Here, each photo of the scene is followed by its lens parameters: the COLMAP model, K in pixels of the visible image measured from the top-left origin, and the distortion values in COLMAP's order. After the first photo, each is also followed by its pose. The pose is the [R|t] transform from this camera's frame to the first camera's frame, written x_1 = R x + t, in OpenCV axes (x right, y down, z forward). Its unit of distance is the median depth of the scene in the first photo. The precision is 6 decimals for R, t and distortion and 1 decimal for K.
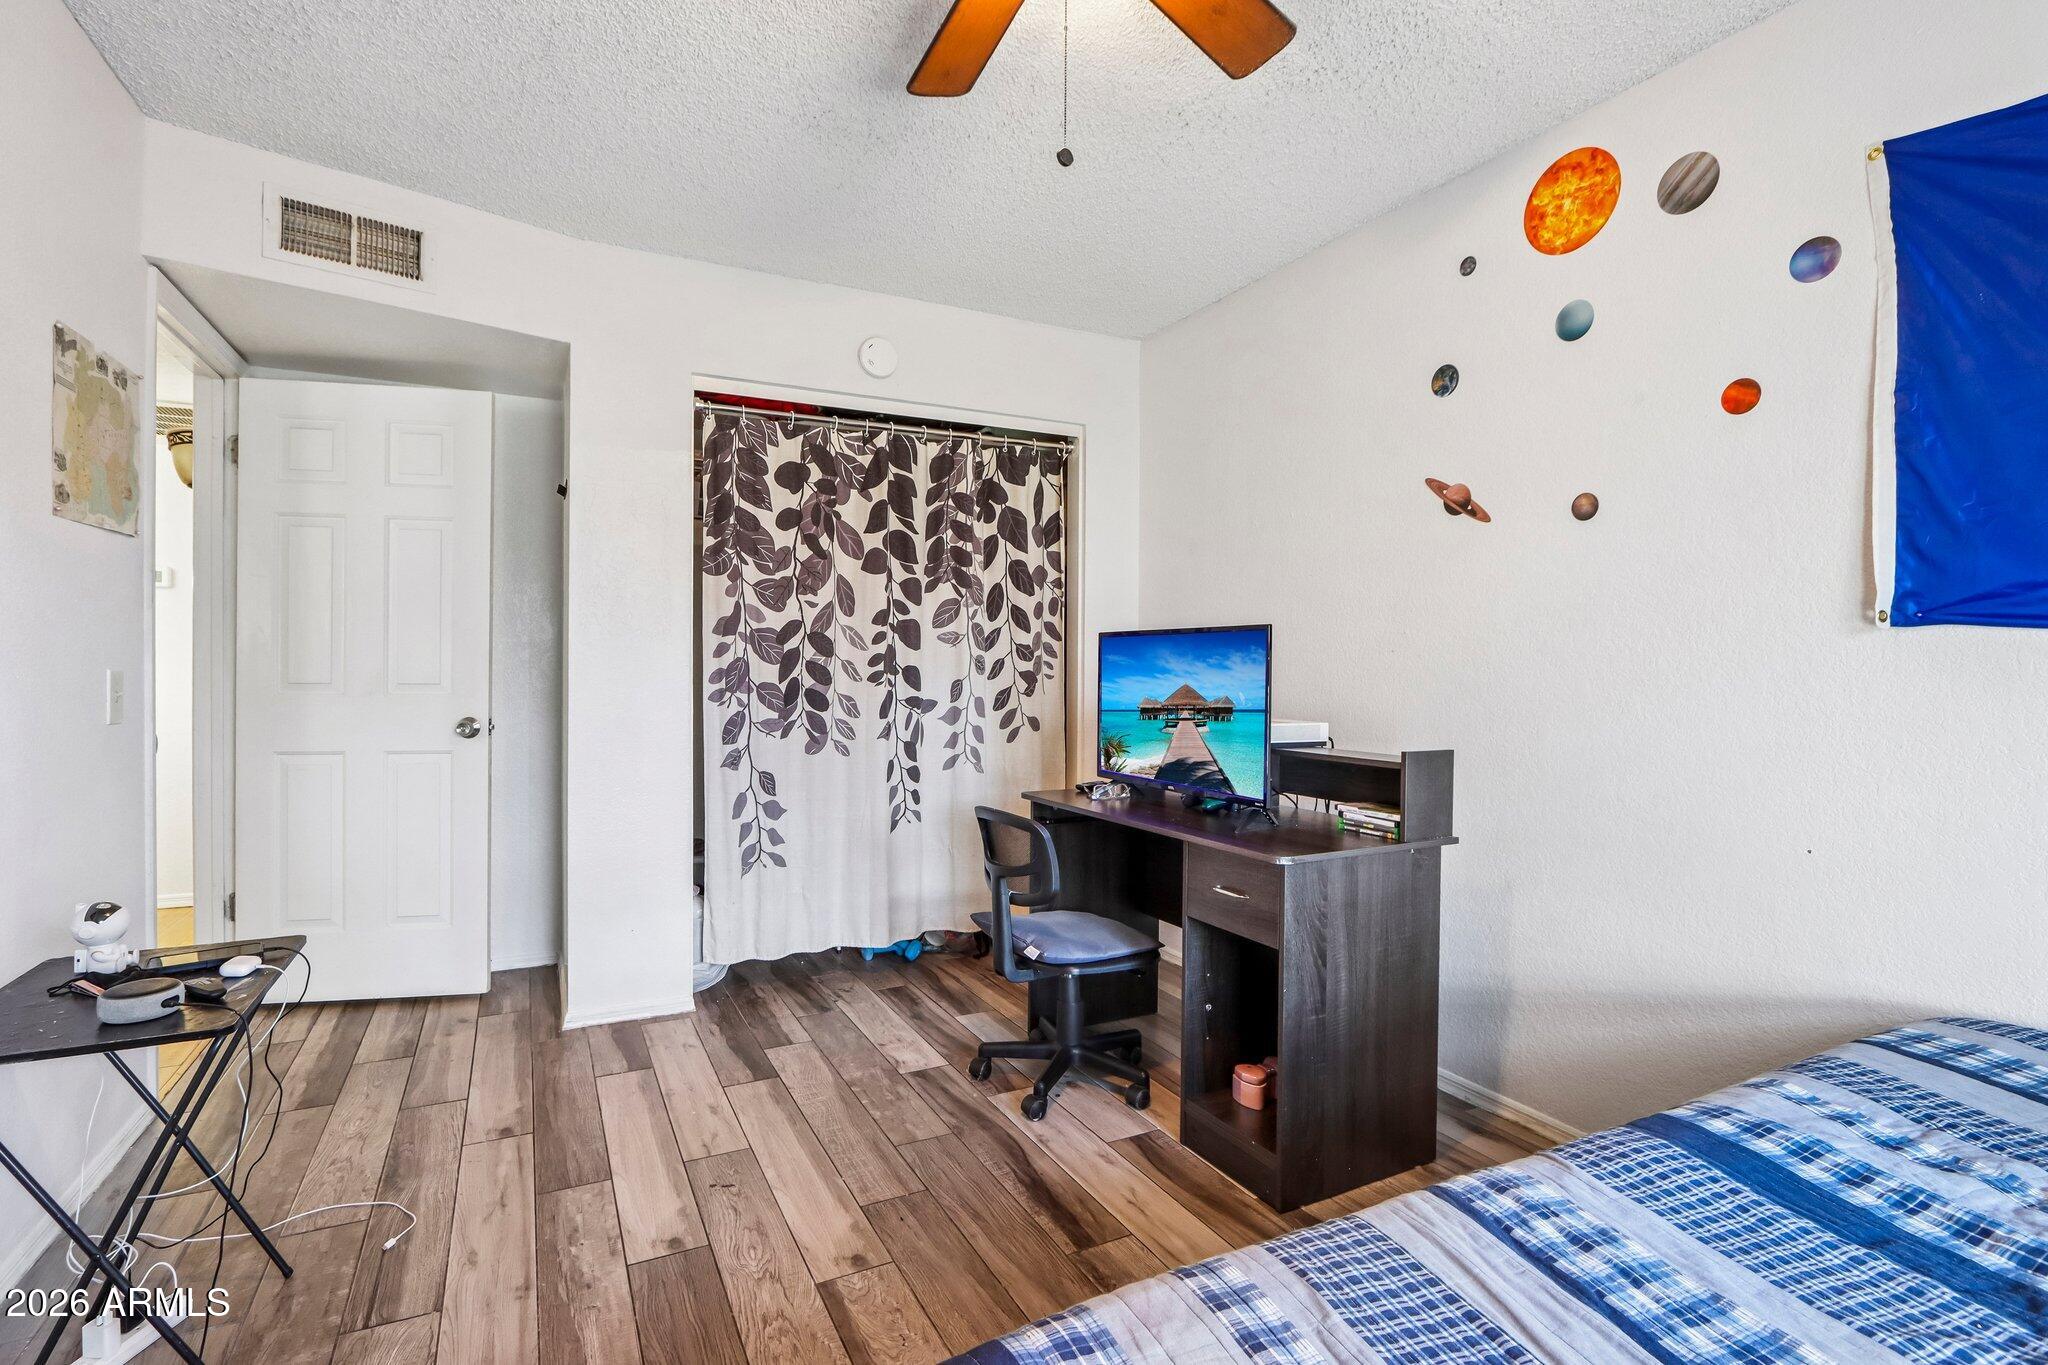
lens RADIAL K [[1025.4, 0, 1016.4], [0, 1025.4, 669.4], [0, 0, 1]] dist [-0.006098, -0.000563]
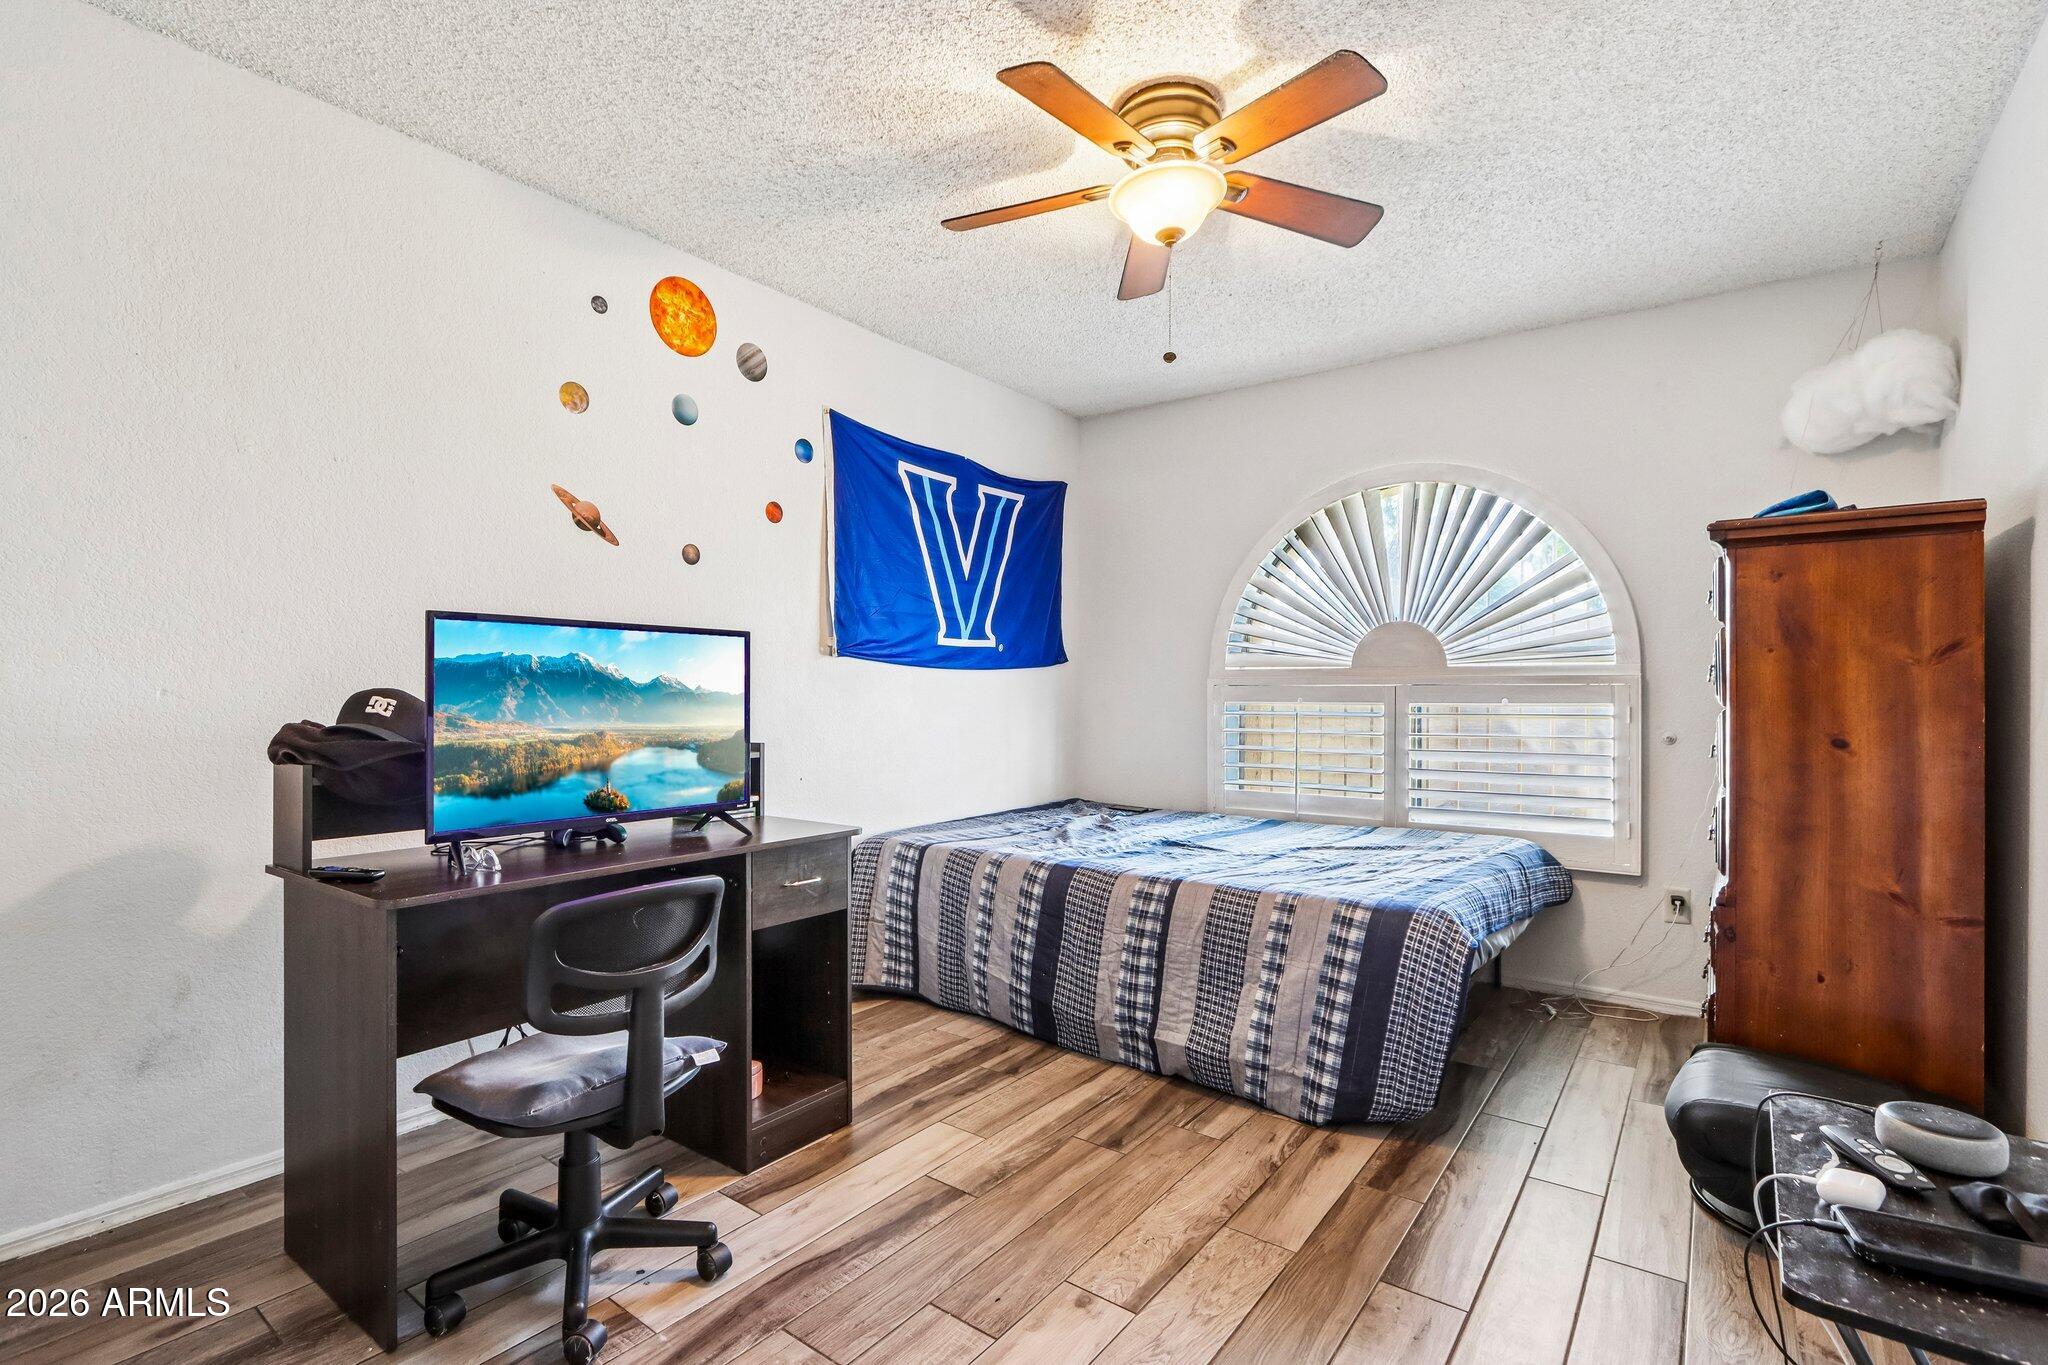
lens RADIAL K [[939.5, 0, 1011.0], [0, 939.5, 698.2], [0, 0, 1]] dist [-0.012862, 0.002694]
pose [[-0.454368, -0.014560, 0.890695, -0.720980], [-0.002719, 0.999884, 0.014958, 0.008394], [-0.890810, 0.004374, -0.454355, 1.183886]]
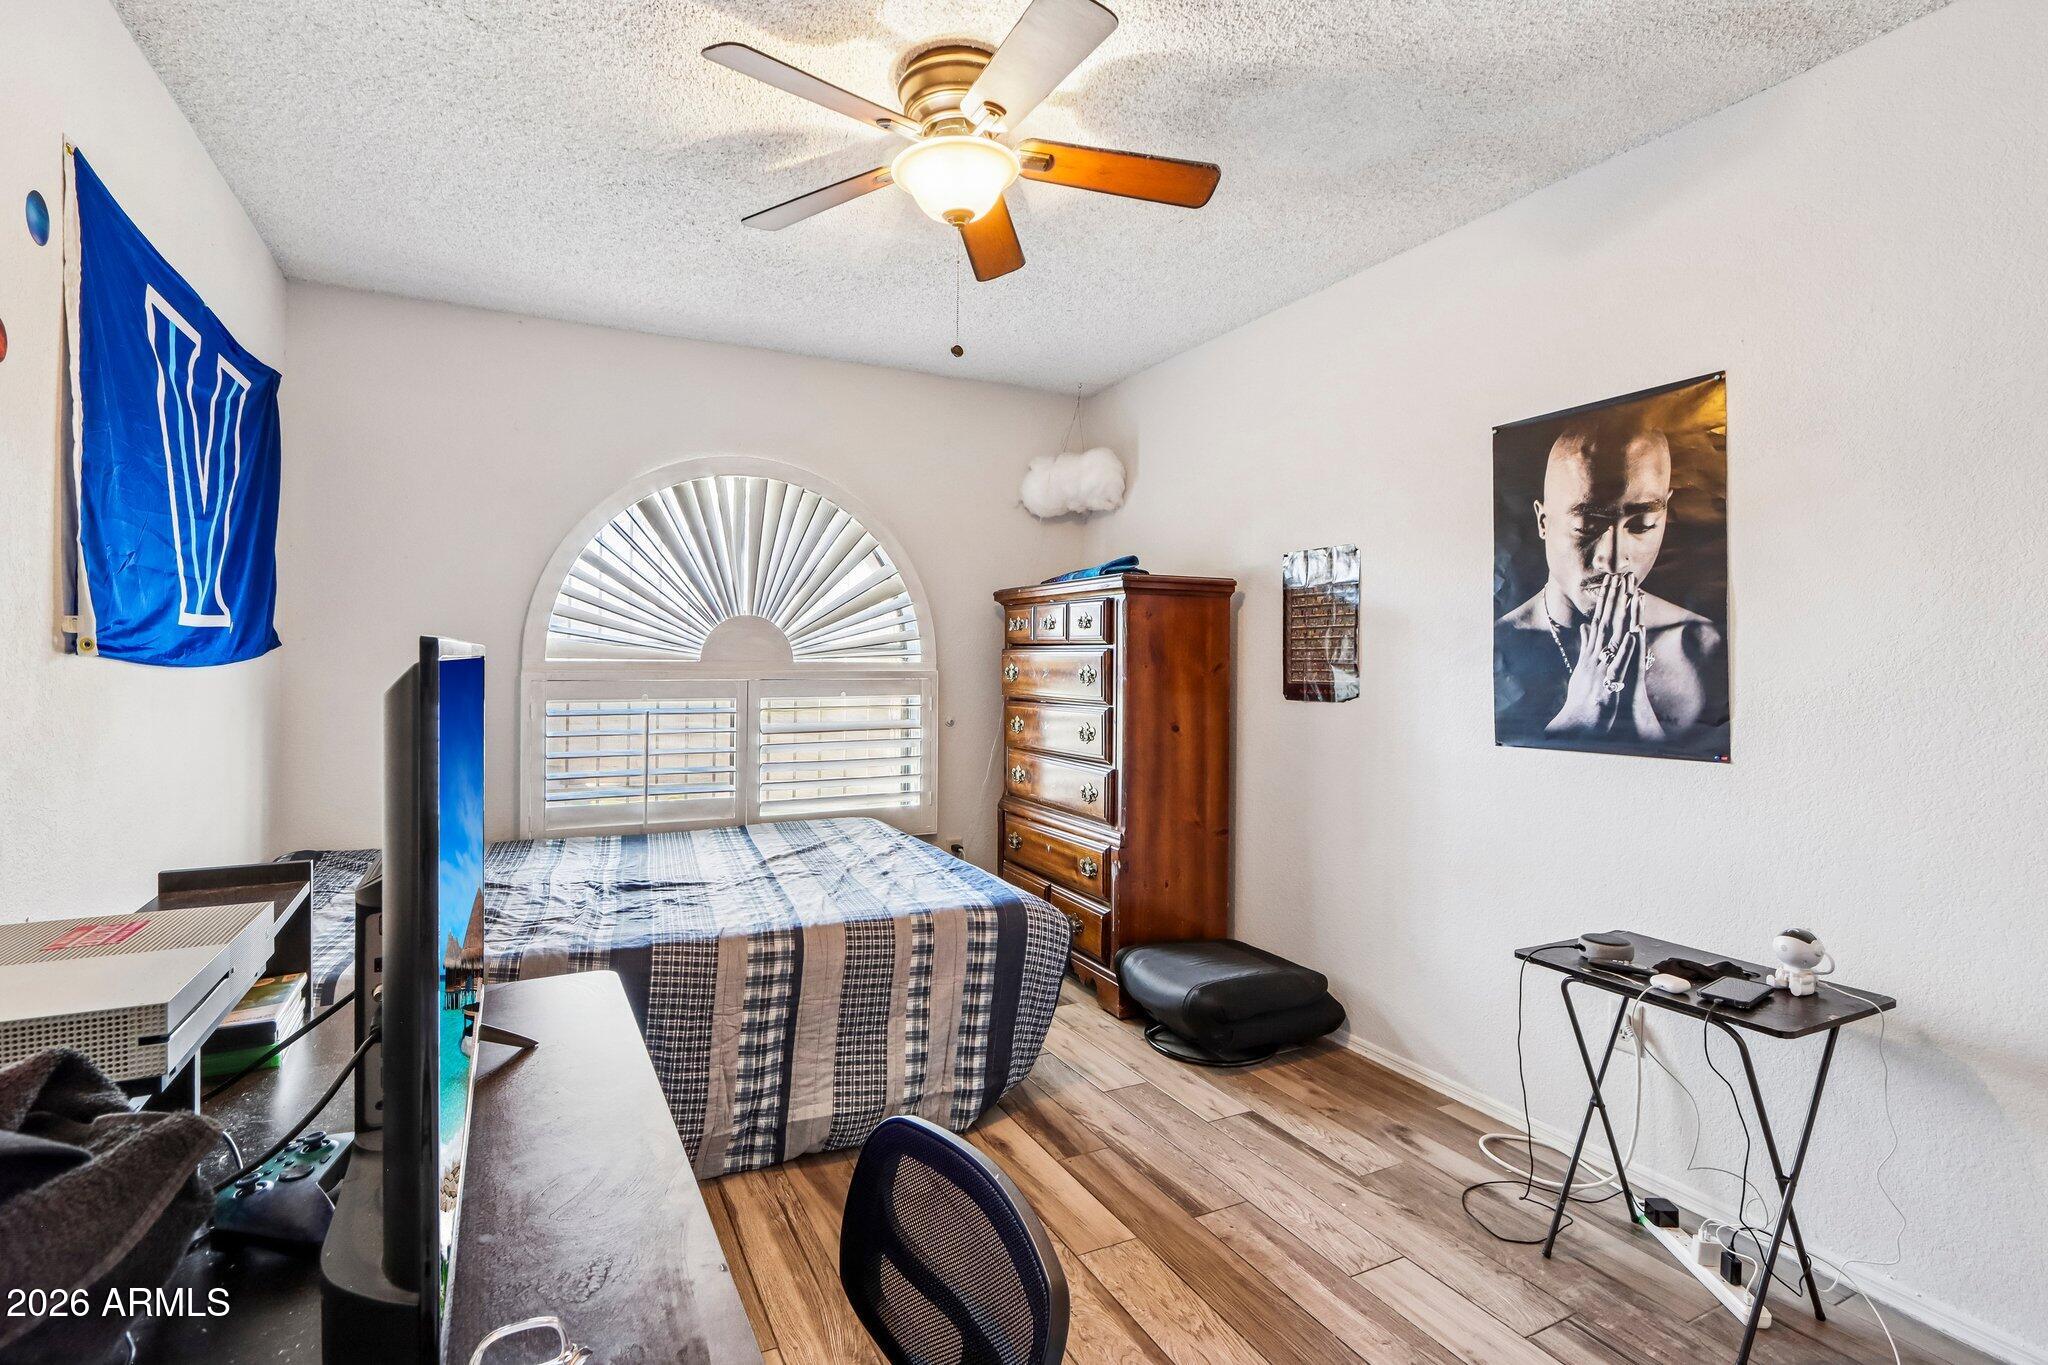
lens RADIAL K [[939.5, 0, 1022.1], [0, 939.5, 668.0], [0, 0, 1]] dist [-0.012862, 0.002694]
pose [[-0.999796, -0.016277, 0.011985, -0.040559], [-0.016110, 0.999773, 0.013934, -0.043794], [-0.012209, 0.013738, -0.999831, 1.460056]]
